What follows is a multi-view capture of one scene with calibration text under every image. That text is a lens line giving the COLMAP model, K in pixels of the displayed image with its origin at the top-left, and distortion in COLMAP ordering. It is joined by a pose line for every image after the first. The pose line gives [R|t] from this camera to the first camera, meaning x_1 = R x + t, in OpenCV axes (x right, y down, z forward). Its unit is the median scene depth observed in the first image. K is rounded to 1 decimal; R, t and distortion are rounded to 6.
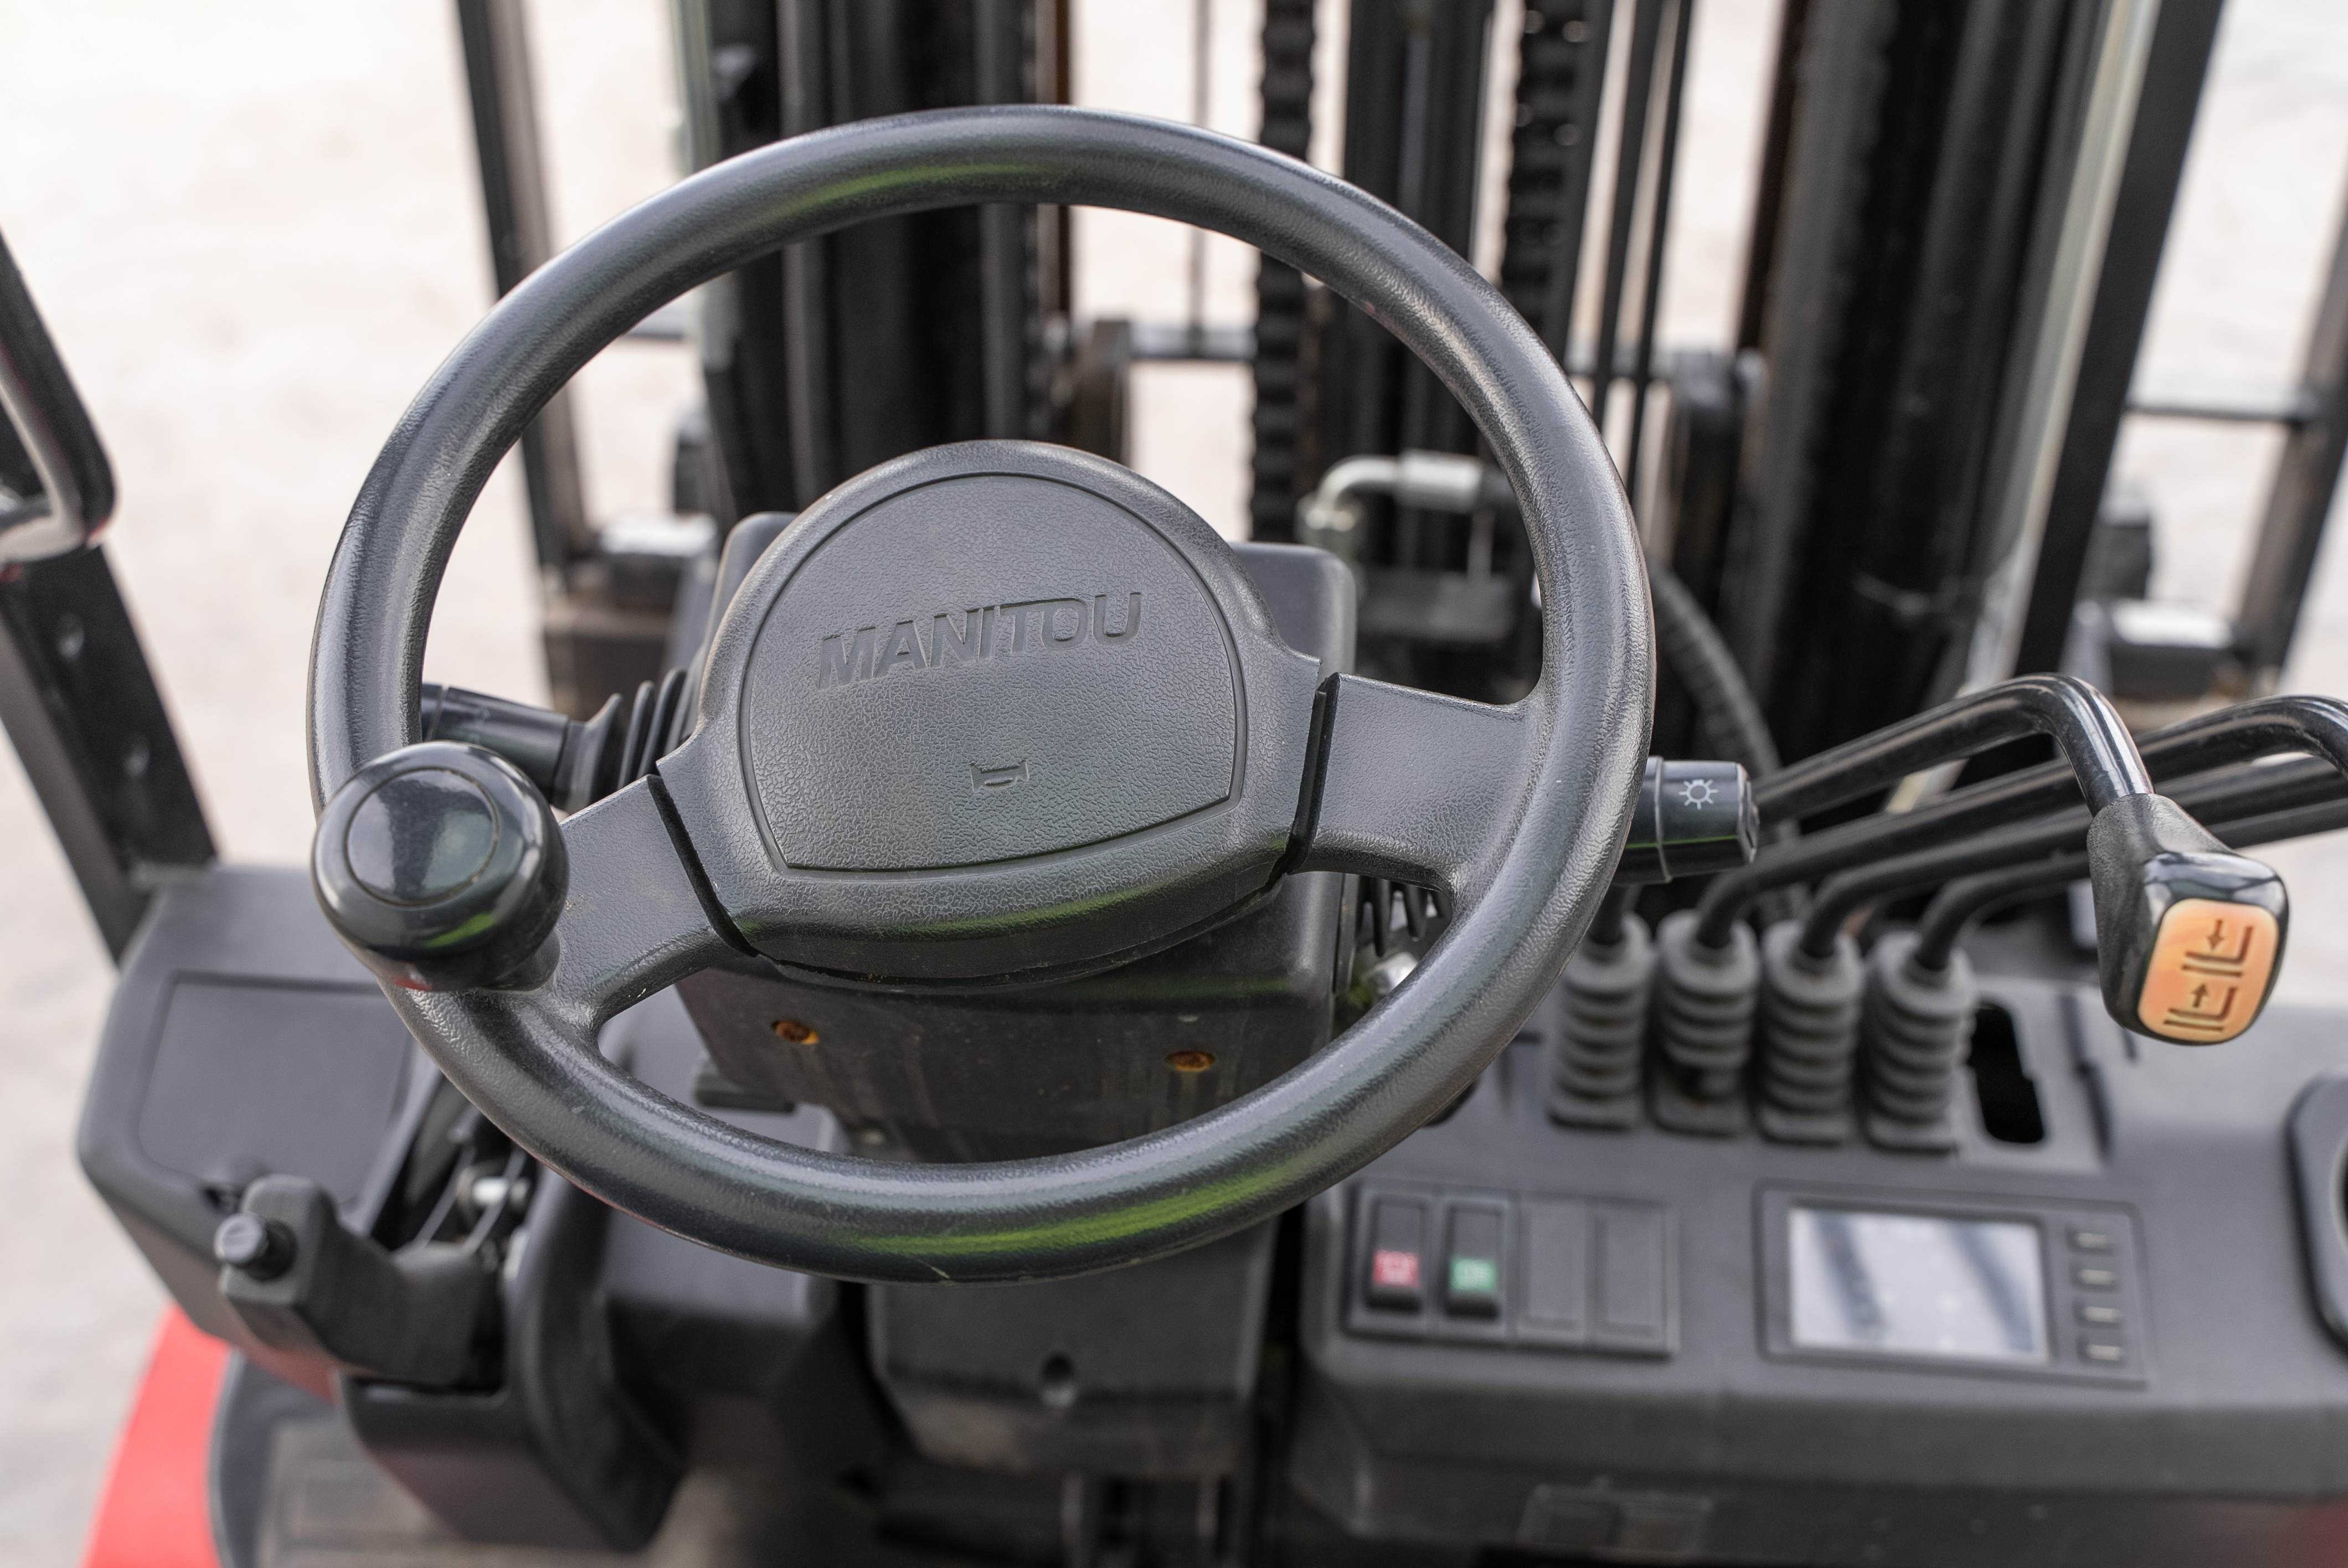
lens RADIAL K [[2552.5, 0, 1174.0], [0, 2552.5, 784.0], [0, 0, 1]] dist [-0.028941, 0.023726]
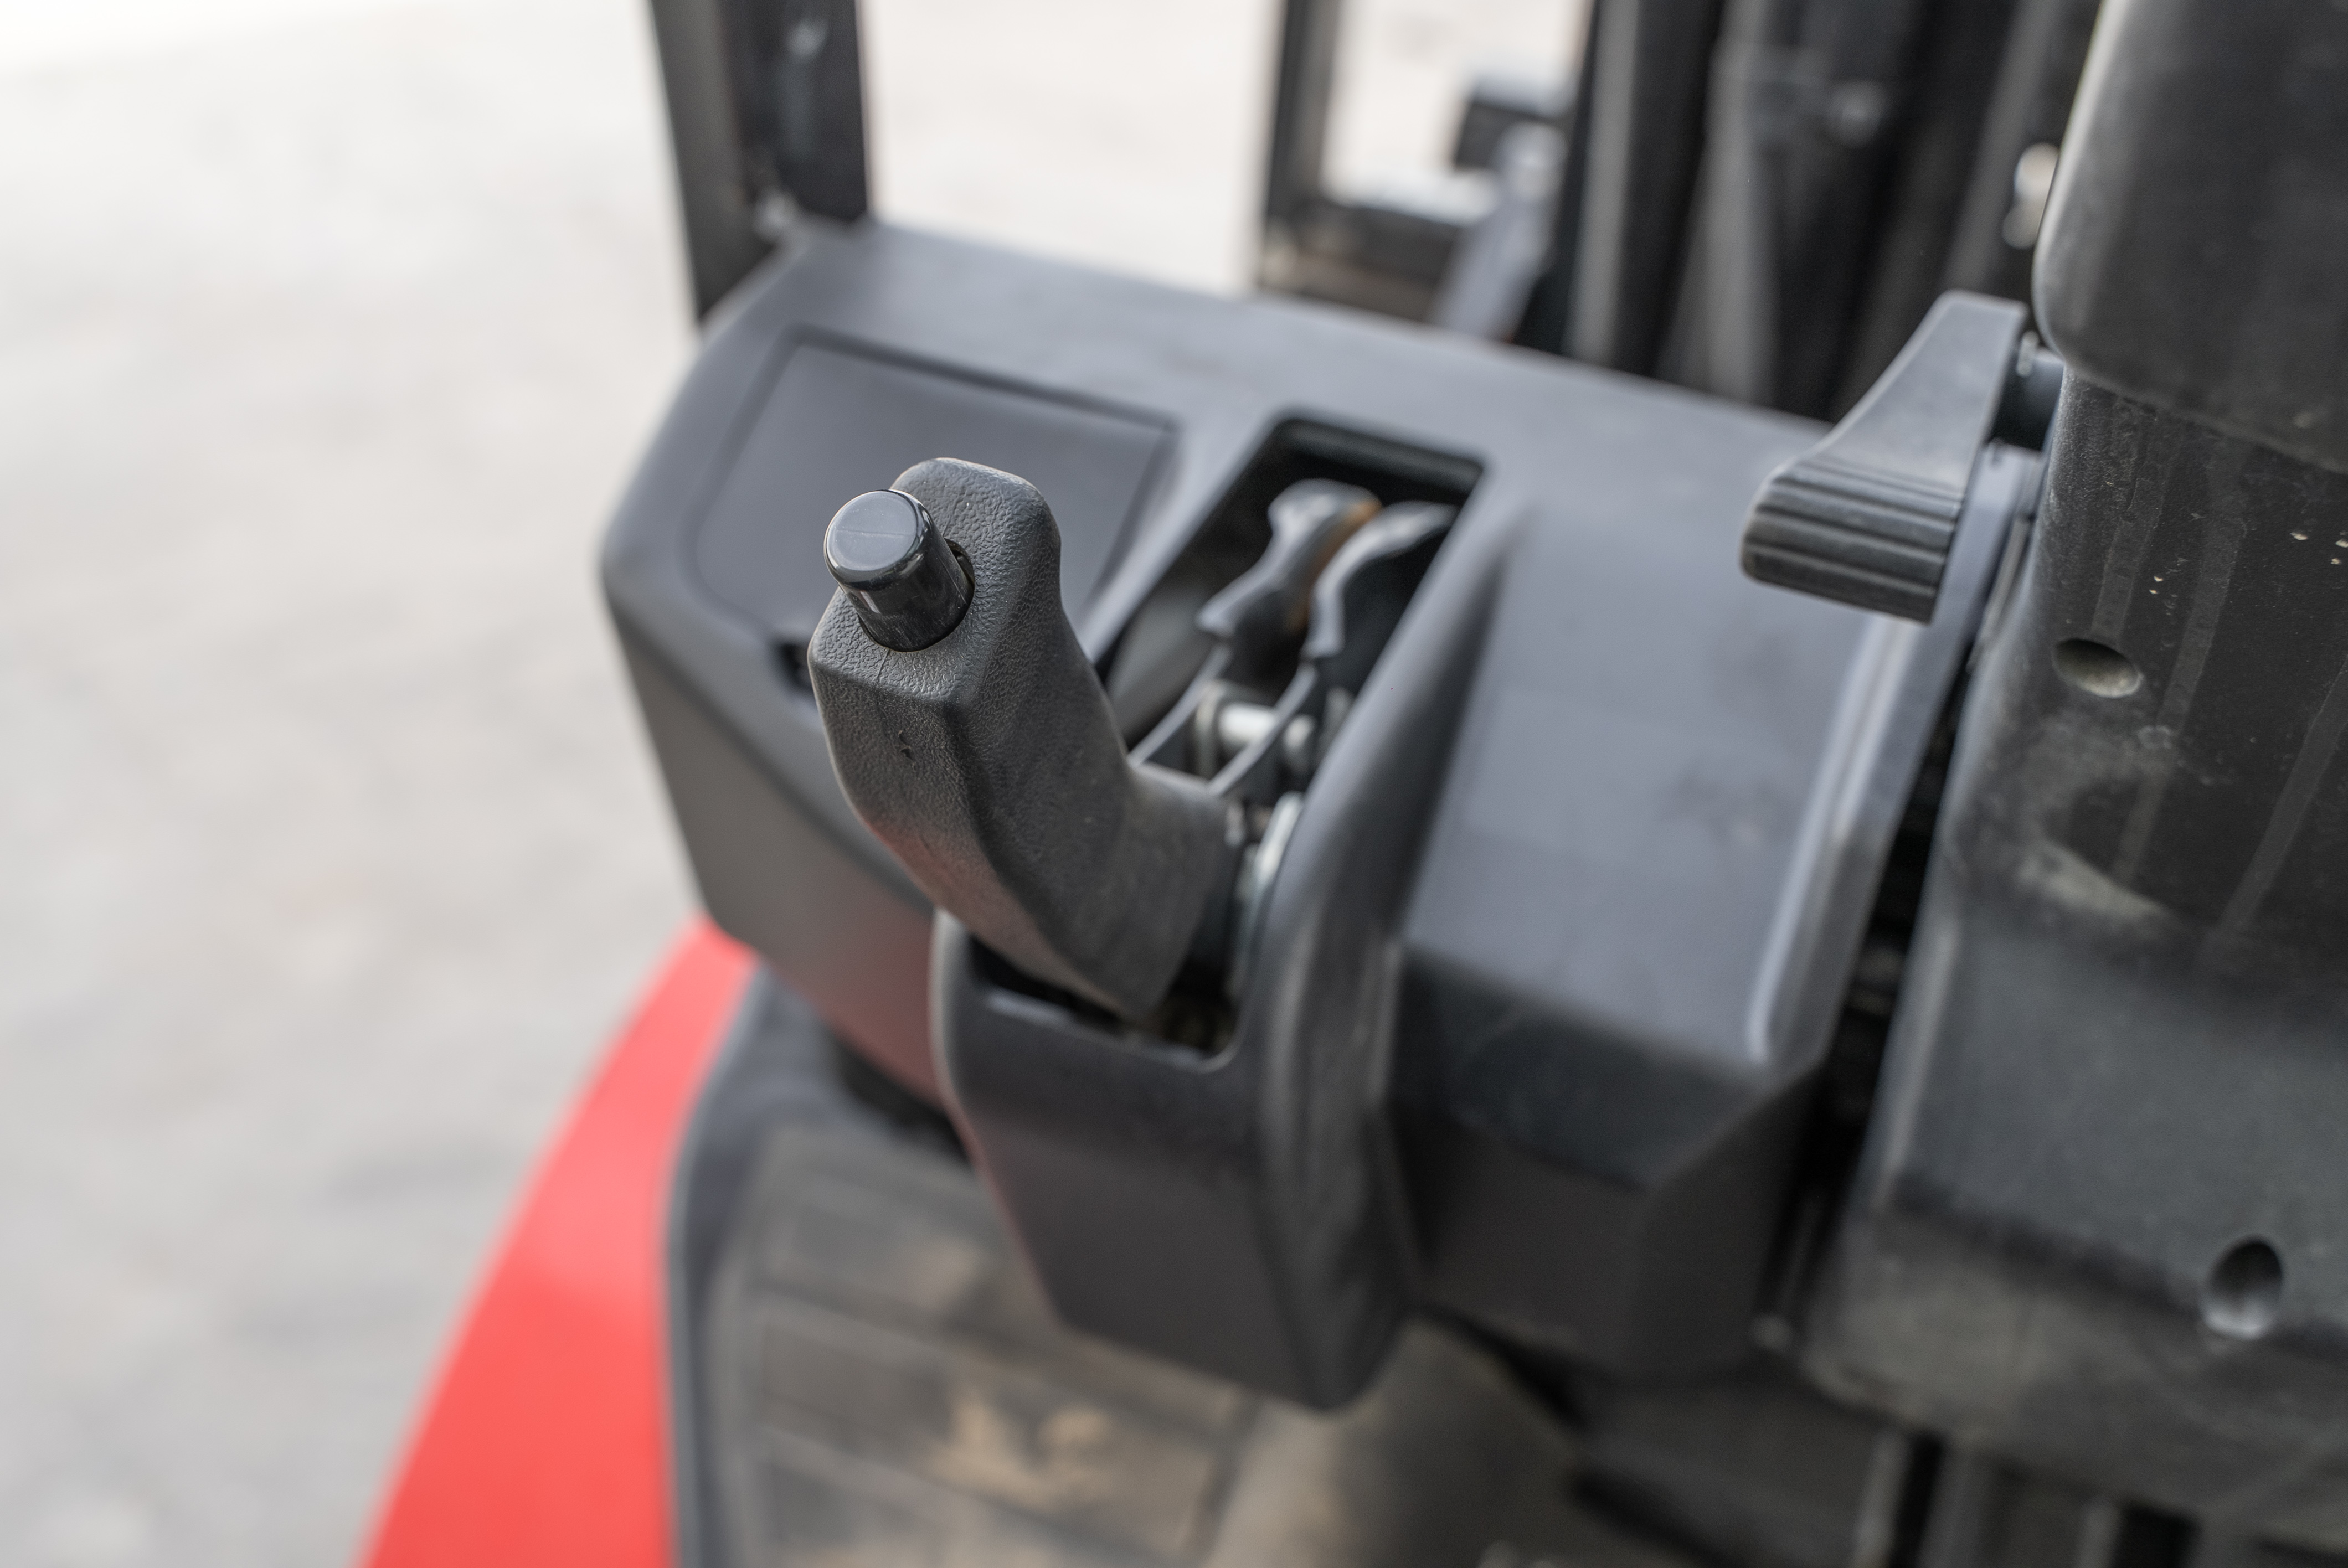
lens RADIAL K [[2648.9, 0, 1174.0], [0, 2648.9, 784.0], [0, 0, 1]] dist [0.012128, -0.010363]
pose [[0.956019, 0.208356, -0.206435, -0.160522], [-0.204820, 0.978038, 0.038601, 0.154517], [0.209944, 0.005379, 0.977699, 0.421418]]
